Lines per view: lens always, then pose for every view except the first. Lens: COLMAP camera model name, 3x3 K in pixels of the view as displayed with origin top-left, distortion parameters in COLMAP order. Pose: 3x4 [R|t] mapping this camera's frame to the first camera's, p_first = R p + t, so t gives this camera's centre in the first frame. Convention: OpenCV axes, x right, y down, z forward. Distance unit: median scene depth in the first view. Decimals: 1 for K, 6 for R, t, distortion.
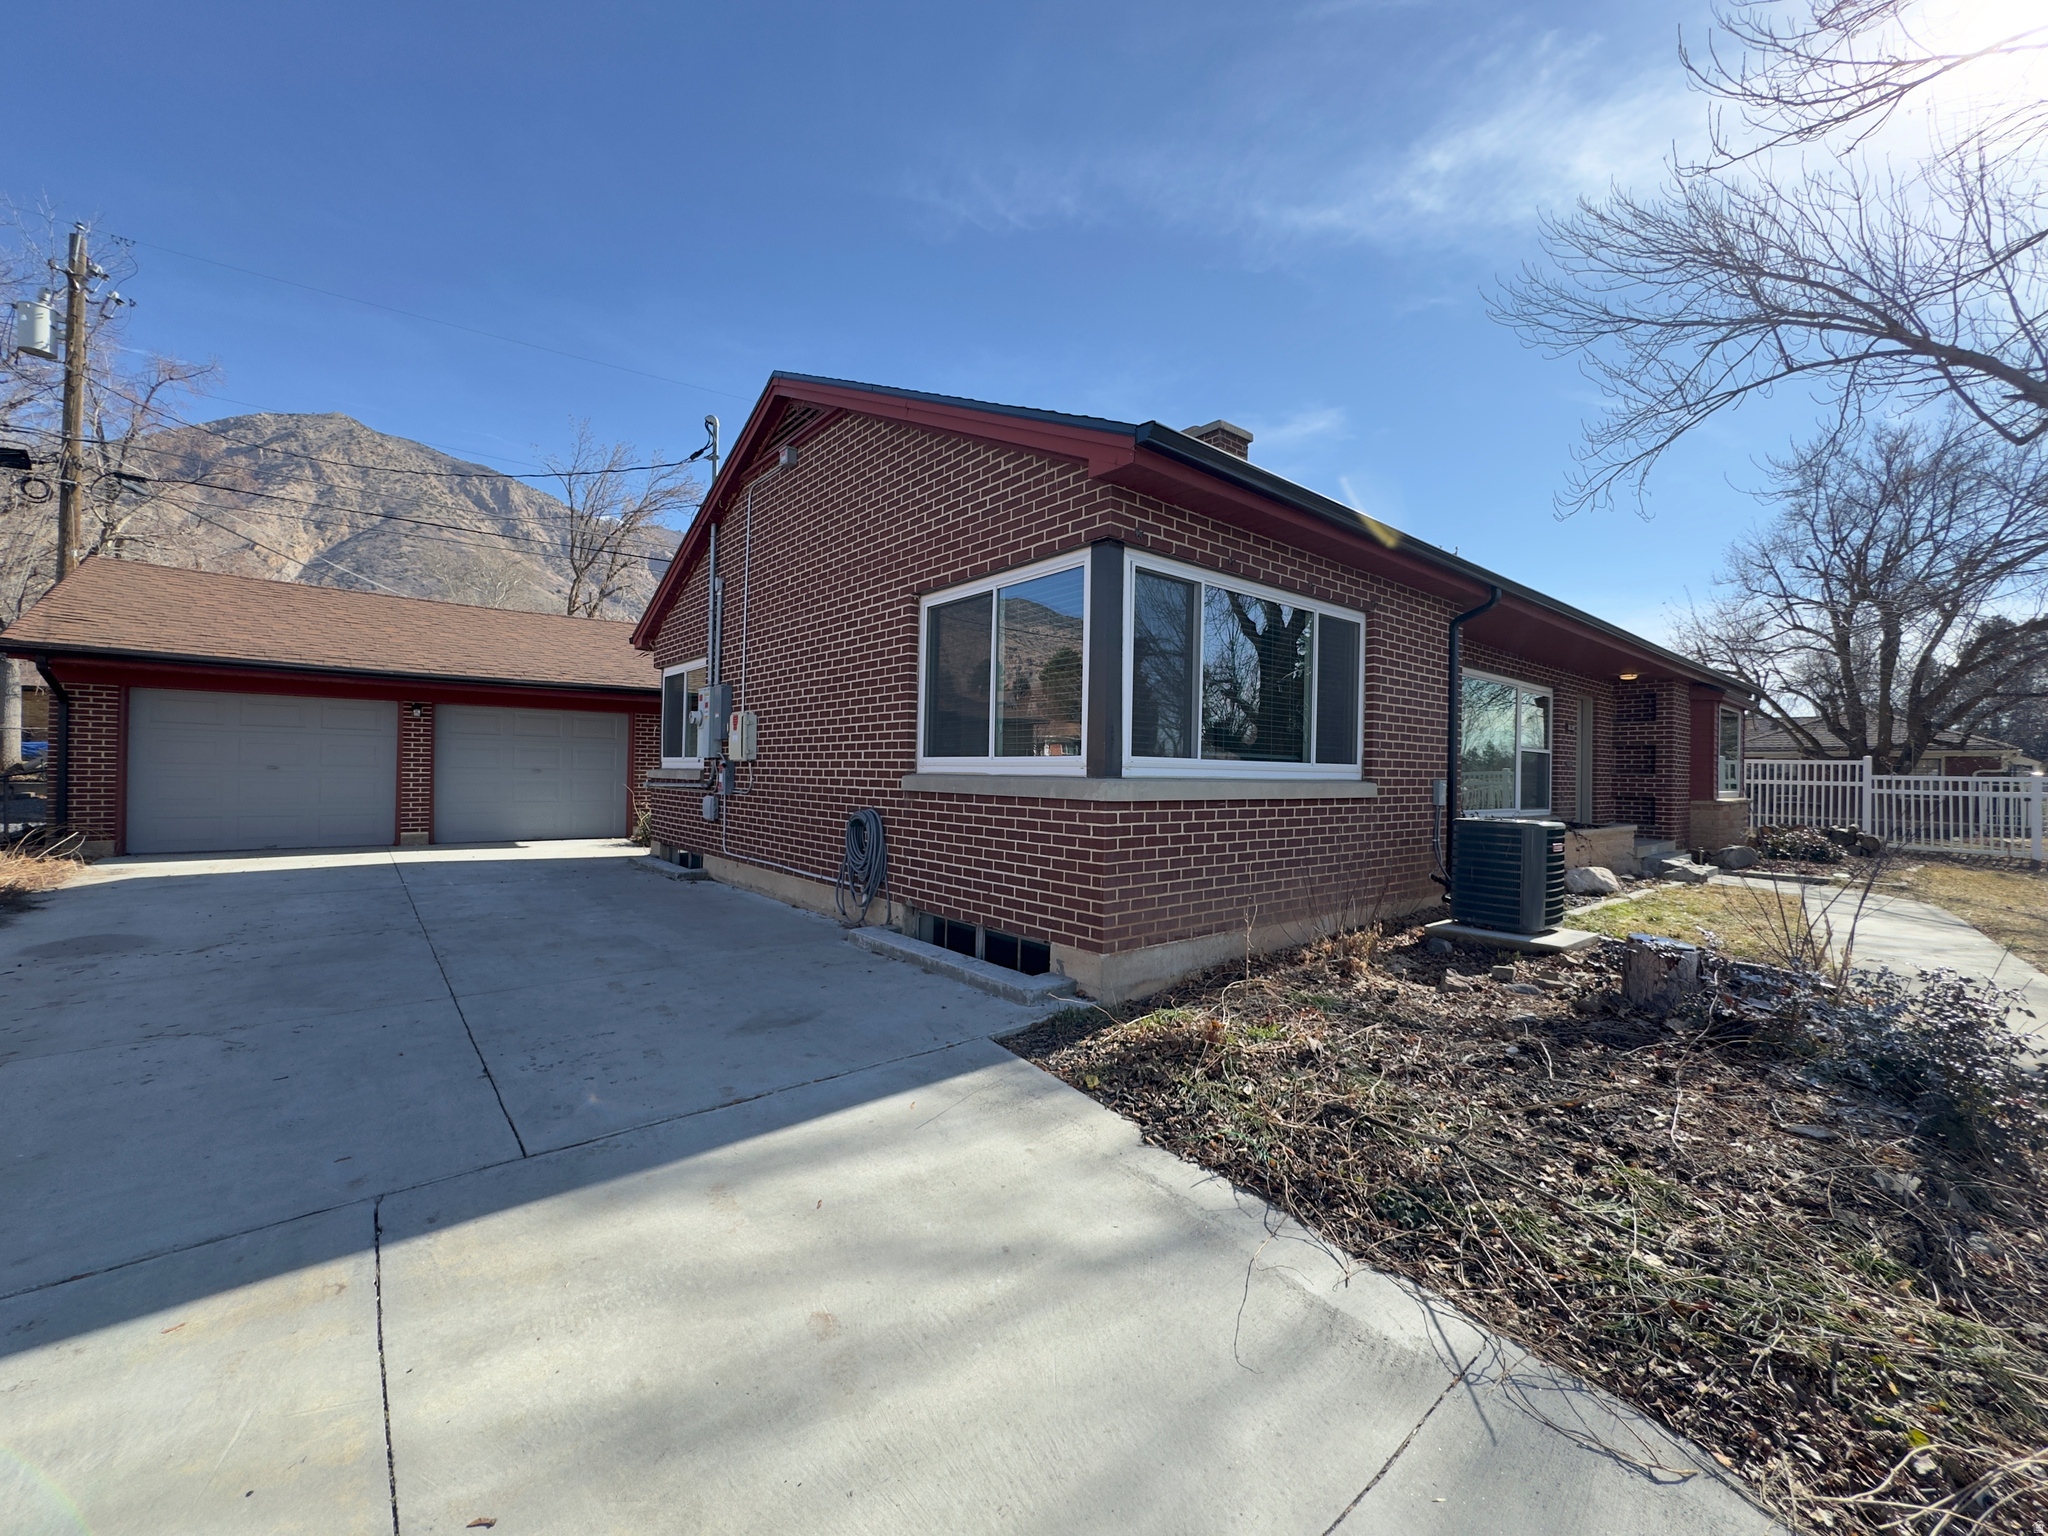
lens RADIAL K [[815.2, 0, 1019.8], [0, 815.2, 764.5], [0, 0, 1]] dist [0.000501, 0.000272]
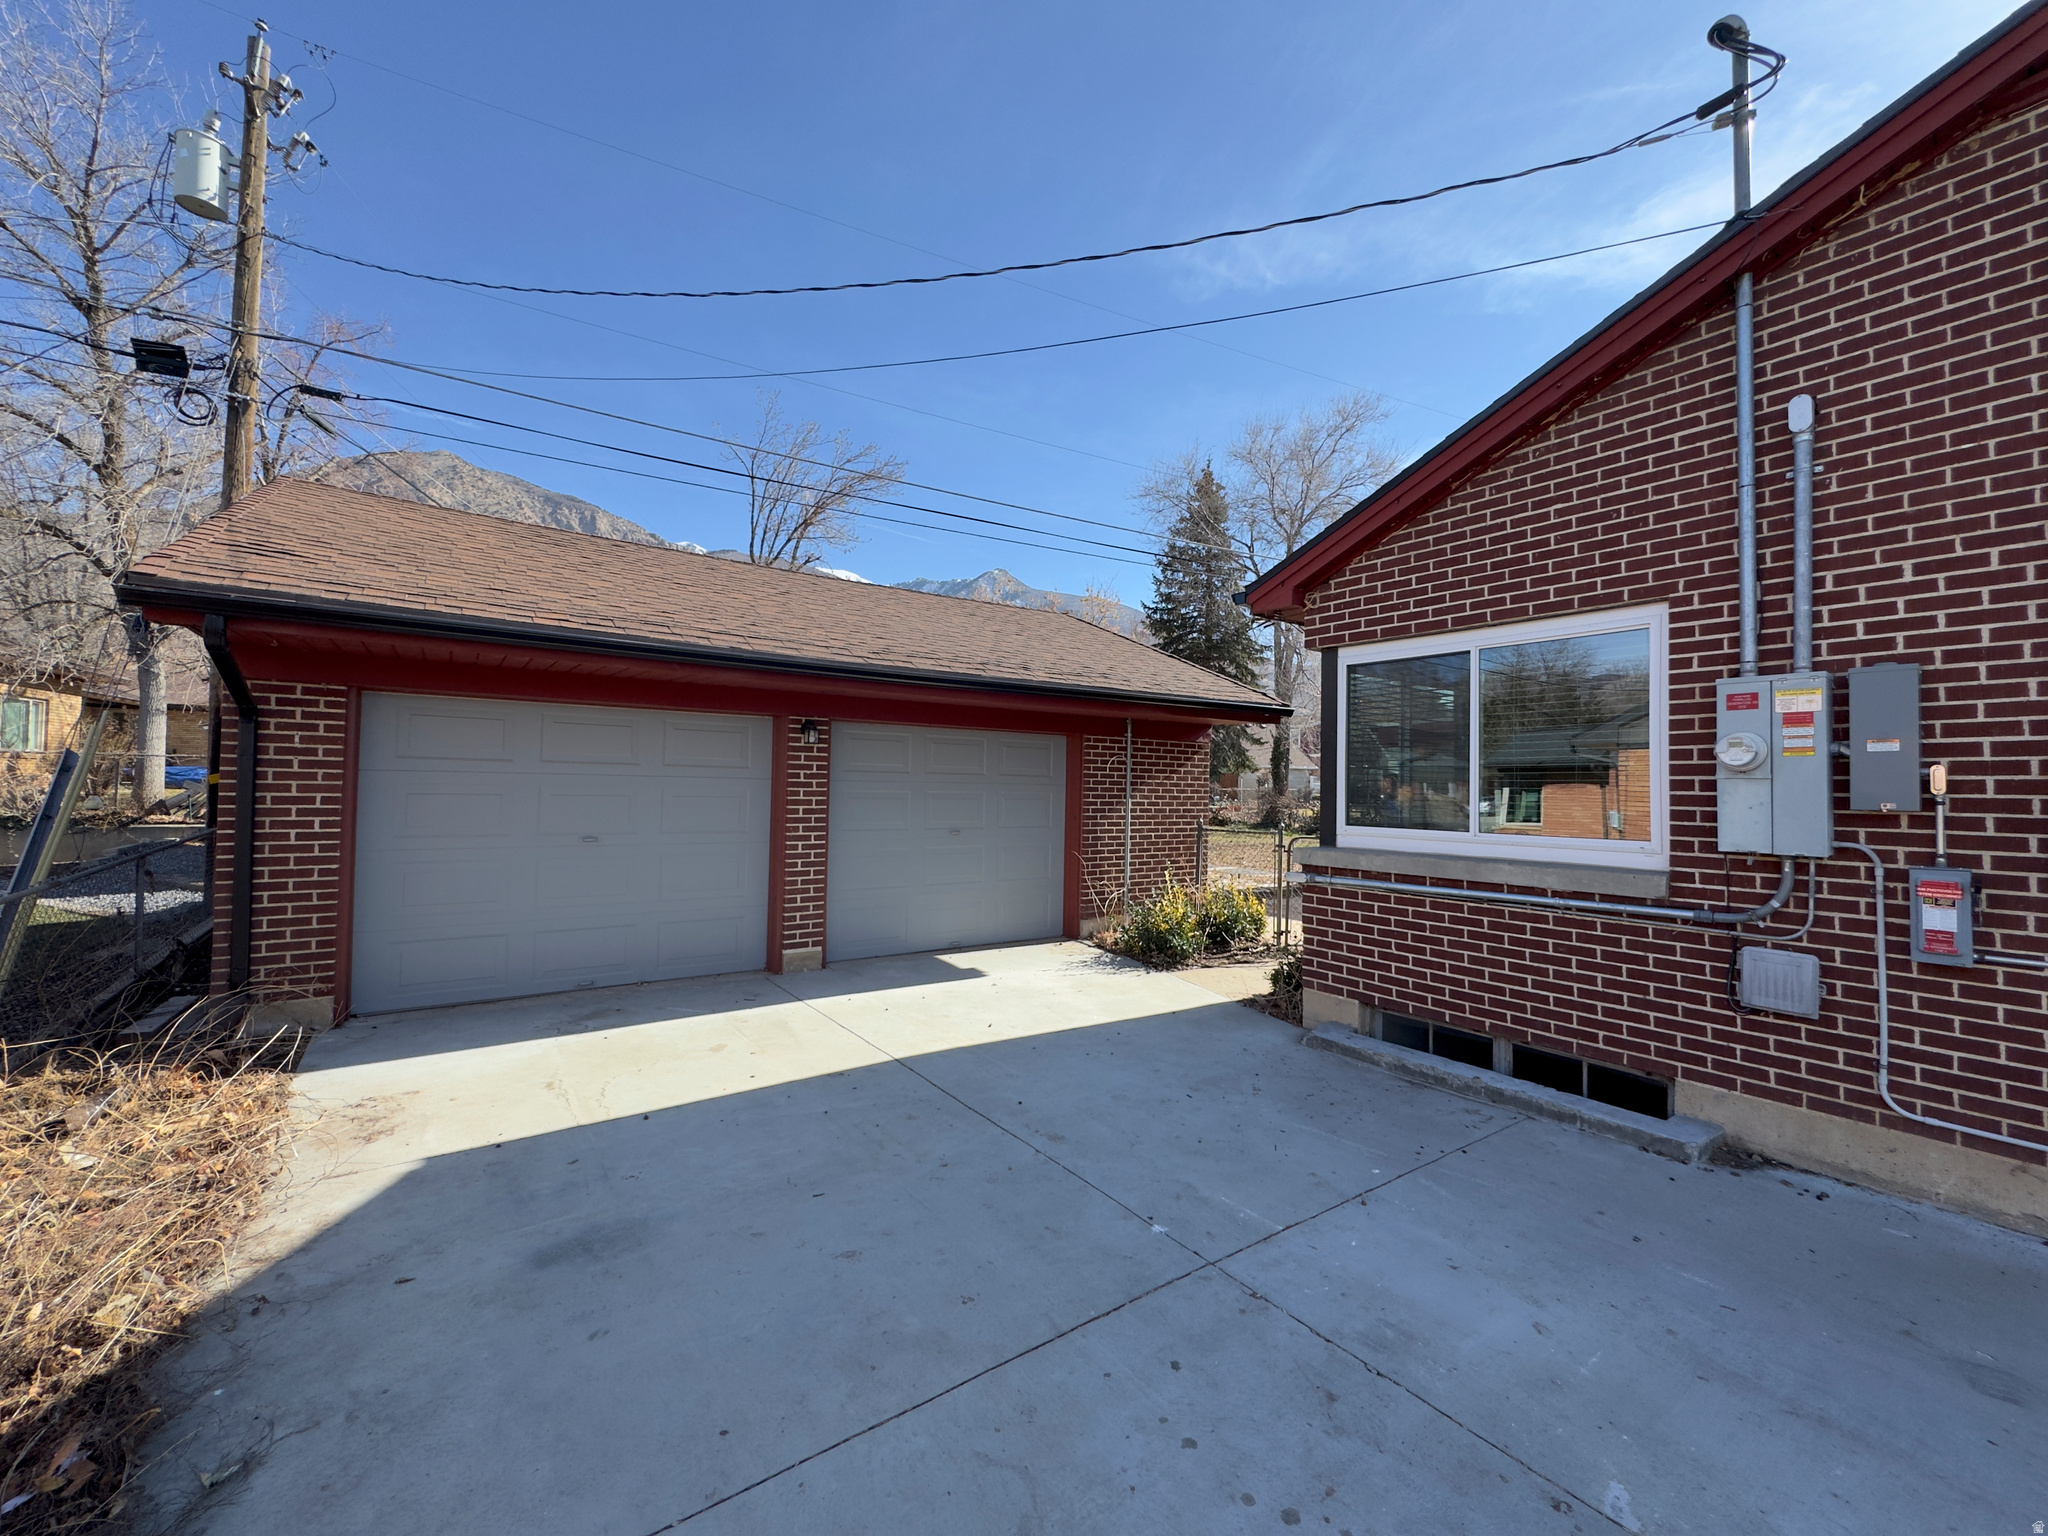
lens RADIAL K [[815.2, 0, 1023.2], [0, 815.2, 765.7], [0, 0, 1]] dist [0.000501, 0.000272]
pose [[0.997240, 0.001854, -0.074226, -0.466727], [-0.003258, 0.999818, -0.018794, -0.028175], [0.074178, 0.018984, 0.997064, 0.380061]]
